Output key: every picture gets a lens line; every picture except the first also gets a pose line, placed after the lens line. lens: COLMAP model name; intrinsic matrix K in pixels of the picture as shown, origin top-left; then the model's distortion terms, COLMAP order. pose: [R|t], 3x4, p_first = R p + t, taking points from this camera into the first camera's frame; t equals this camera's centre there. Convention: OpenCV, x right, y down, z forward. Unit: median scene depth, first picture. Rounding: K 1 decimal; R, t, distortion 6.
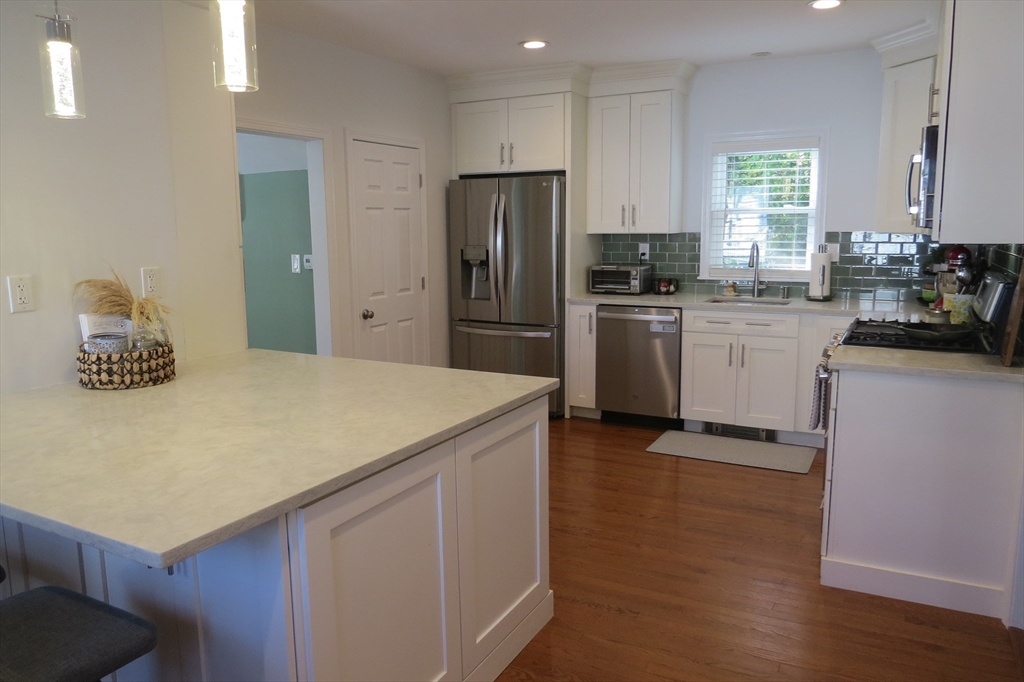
lens RADIAL K [[718.4, 0, 518.1], [0, 718.4, 343.5], [0, 0, 1]] dist [-0.007264, -0.044385]
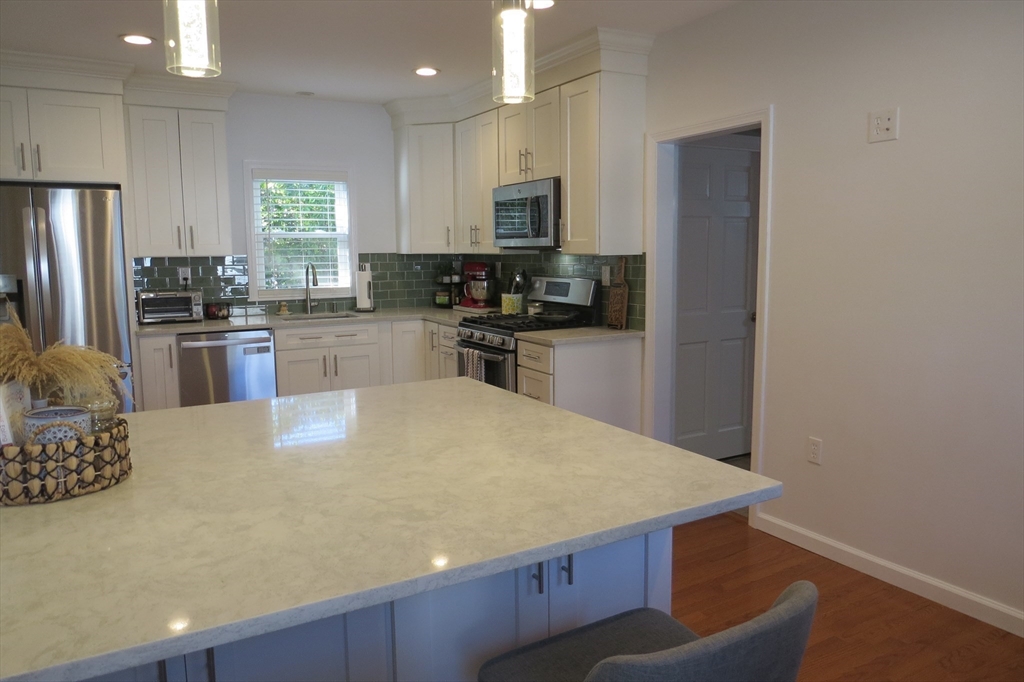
lens RADIAL K [[718.4, 0, 518.1], [0, 718.4, 343.5], [0, 0, 1]] dist [-0.007264, -0.044385]
pose [[0.518411, -0.107055, 0.848404, -0.435193], [0.140644, 0.989296, 0.038894, -0.017995], [-0.843486, 0.099160, 0.527919, 0.164195]]
